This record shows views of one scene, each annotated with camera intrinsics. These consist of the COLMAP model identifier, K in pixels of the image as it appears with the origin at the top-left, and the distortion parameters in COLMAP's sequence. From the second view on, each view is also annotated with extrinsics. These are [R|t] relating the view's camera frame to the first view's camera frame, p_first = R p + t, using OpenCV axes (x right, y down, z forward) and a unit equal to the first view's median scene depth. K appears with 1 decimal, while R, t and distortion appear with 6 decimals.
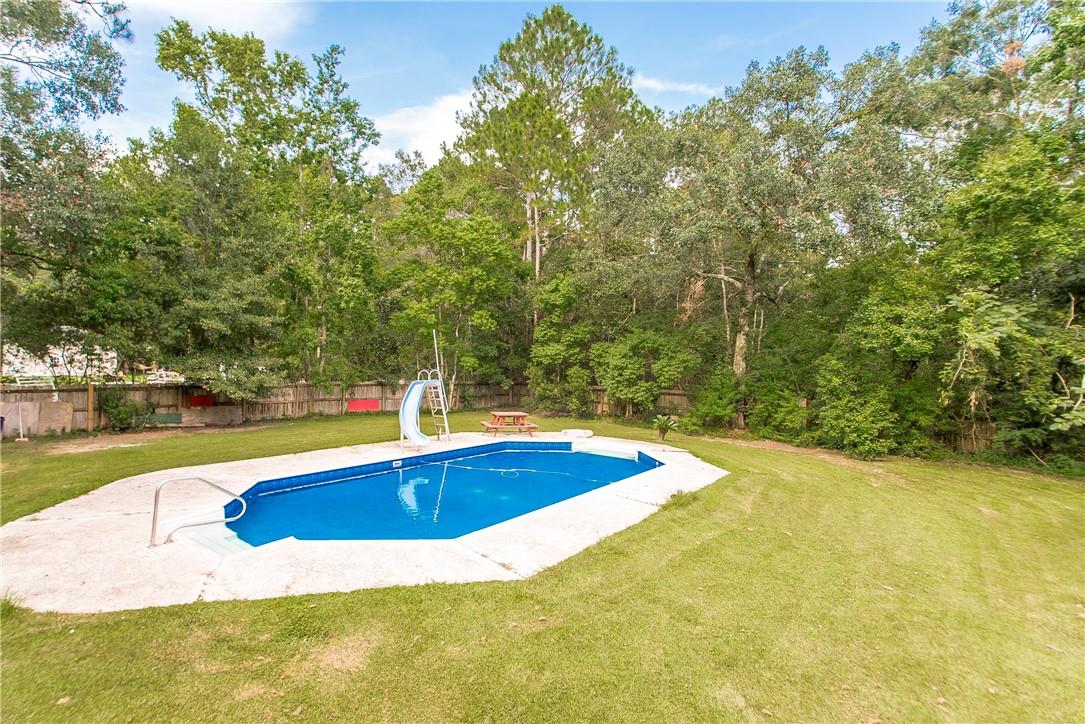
lens RADIAL K [[525.0, 0, 477.8], [0, 525.0, 364.3], [0, 0, 1]] dist [0.002975, 0.000006]
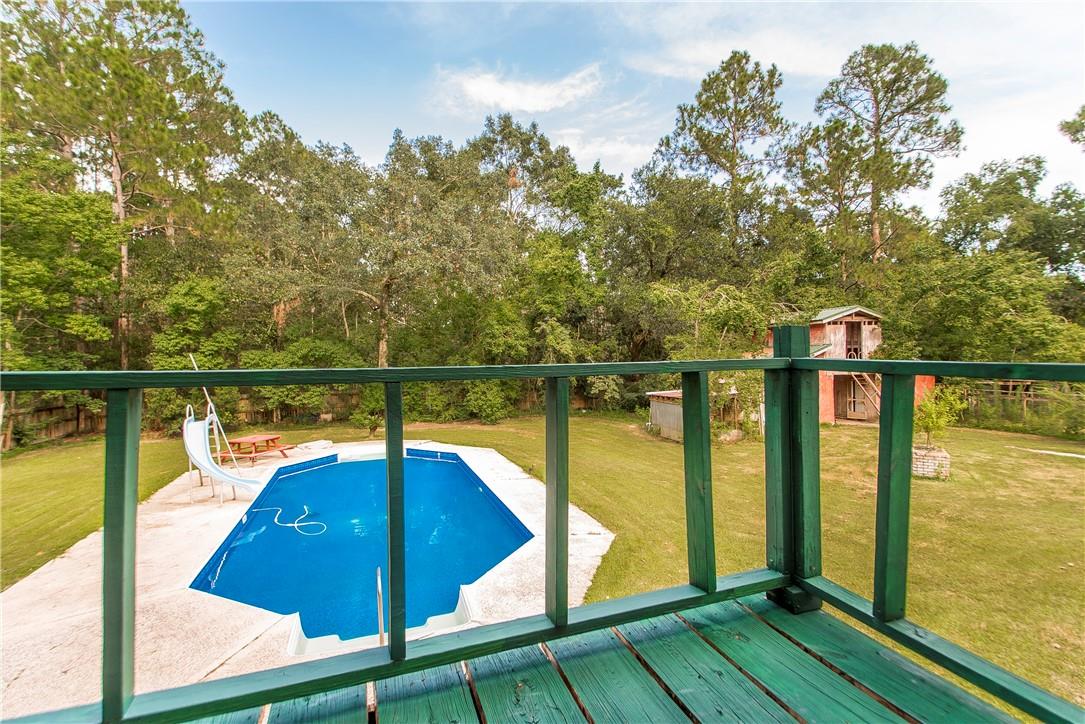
lens RADIAL K [[467.4, 0, 543.1], [0, 467.4, 364.0], [0, 0, 1]] dist [0.018648, -0.008978]
pose [[0.564001, -0.061400, 0.823488, -0.395034], [0.048046, 0.997982, 0.041504, -0.058874], [-0.824375, 0.016157, 0.565813, 0.124620]]
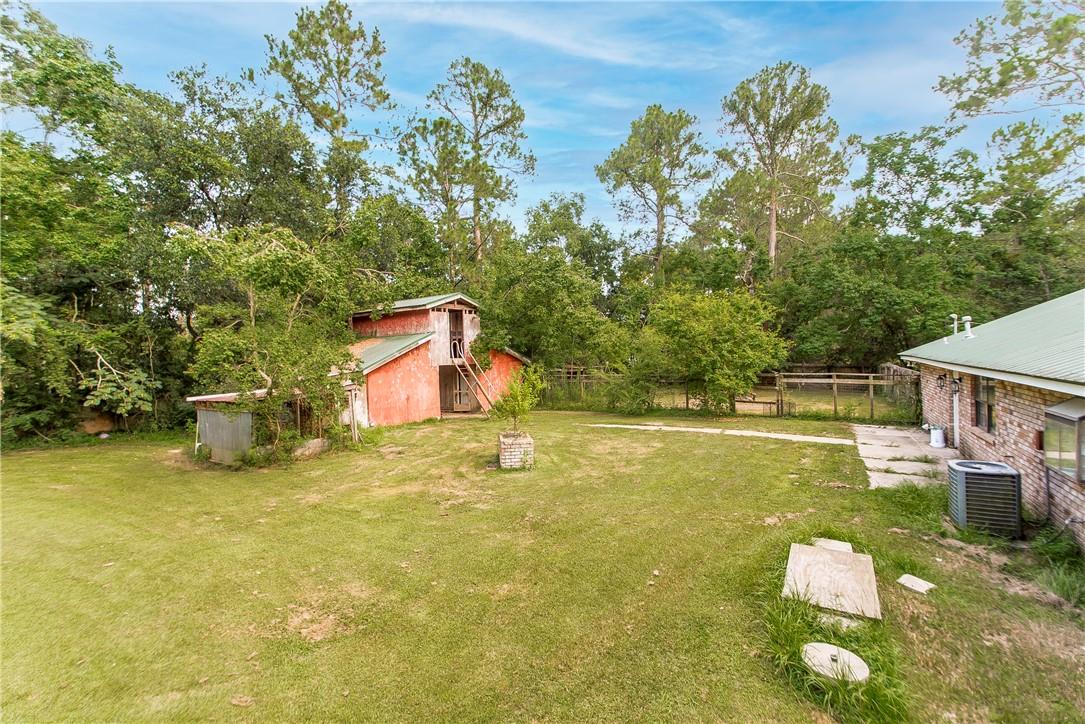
lens RADIAL K [[467.4, 0, 543.1], [0, 467.4, 364.0], [0, 0, 1]] dist [0.018648, -0.008978]
pose [[-0.132378, -0.054540, 0.989698, -0.098824], [0.031619, 0.997745, 0.059213, -0.003583], [-0.990695, 0.039131, -0.130355, 0.089675]]
